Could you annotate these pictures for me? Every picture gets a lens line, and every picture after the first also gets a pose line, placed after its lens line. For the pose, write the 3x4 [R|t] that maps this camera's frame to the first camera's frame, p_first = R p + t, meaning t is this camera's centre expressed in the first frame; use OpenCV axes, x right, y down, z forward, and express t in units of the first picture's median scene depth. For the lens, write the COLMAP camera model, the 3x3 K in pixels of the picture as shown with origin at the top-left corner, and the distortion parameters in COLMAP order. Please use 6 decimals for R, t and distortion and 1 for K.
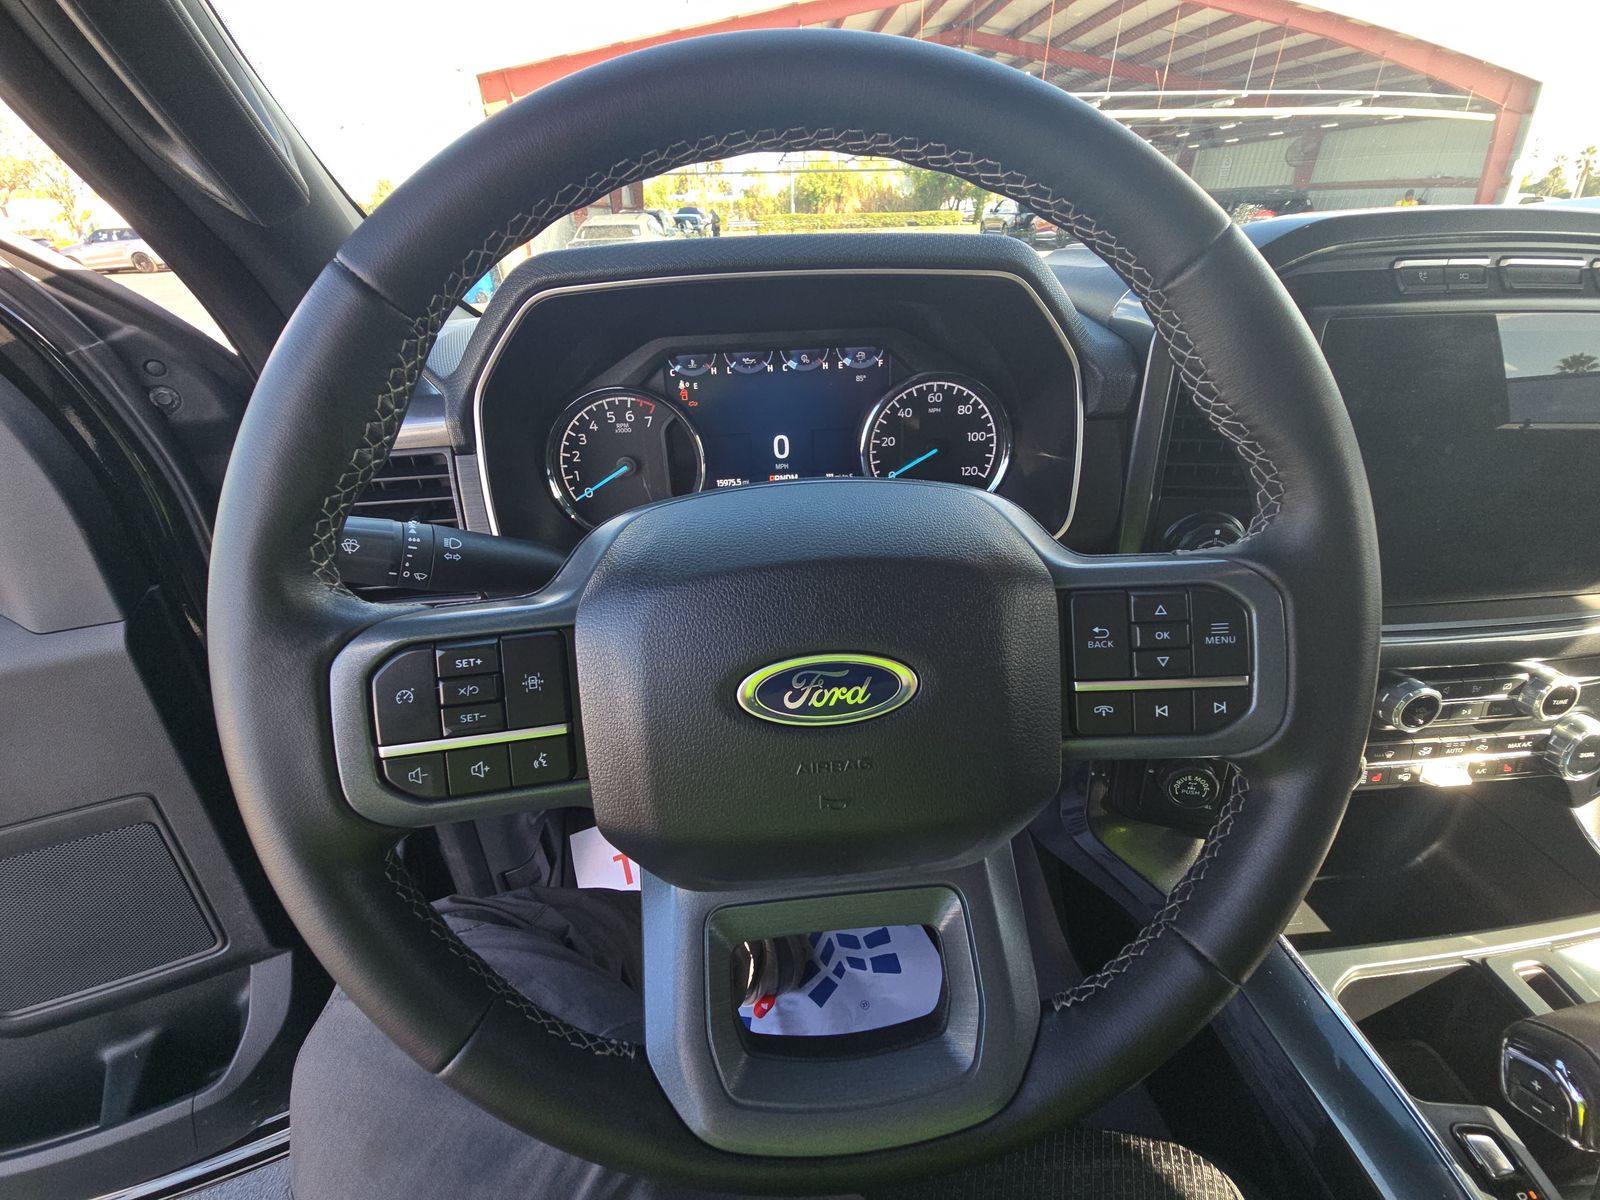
lens RADIAL K [[650.3, 0, 780.1], [0, 650.3, 605.0], [0, 0, 1]] dist [0.017950, -0.011328]
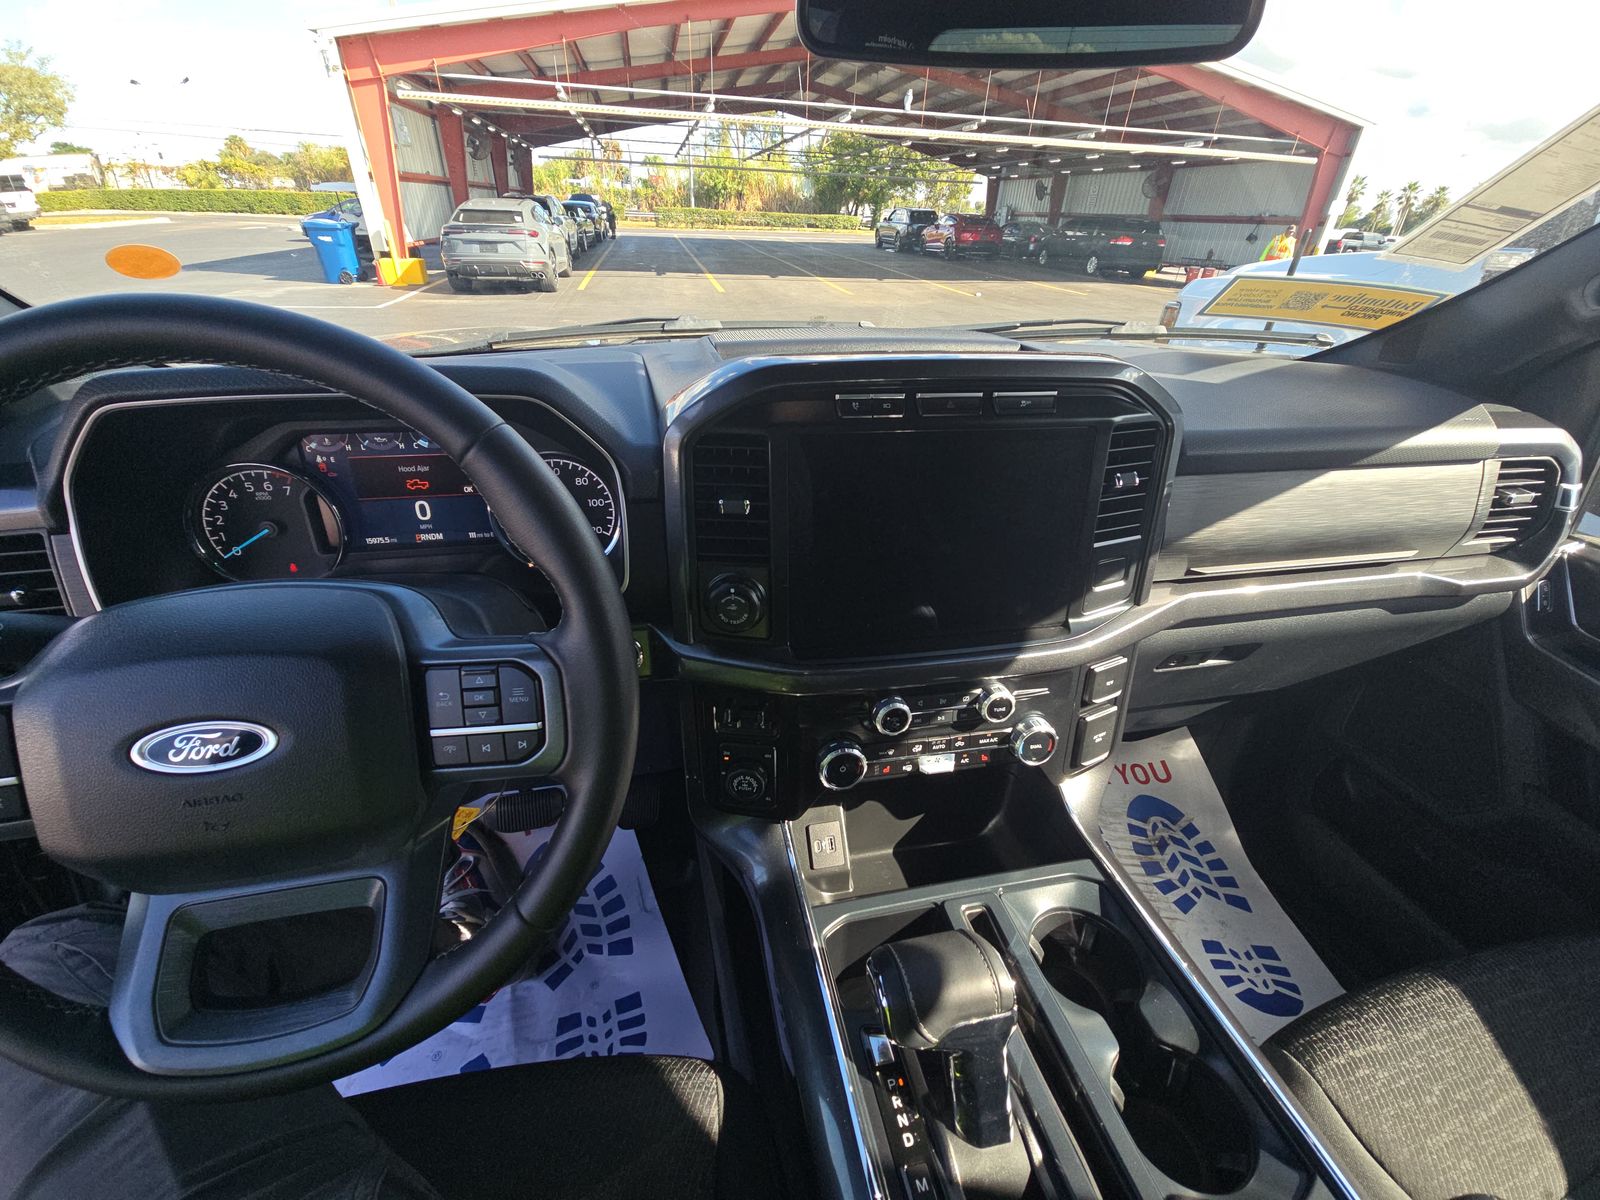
lens RADIAL K [[650.3, 0, 780.1], [0, 650.3, 605.0], [0, 0, 1]] dist [0.017950, -0.011328]
pose [[0.990318, -0.013601, 0.138146, 0.286565], [0.012830, 0.999897, 0.006470, -0.044309], [-0.138220, -0.004635, 0.990391, -0.150993]]
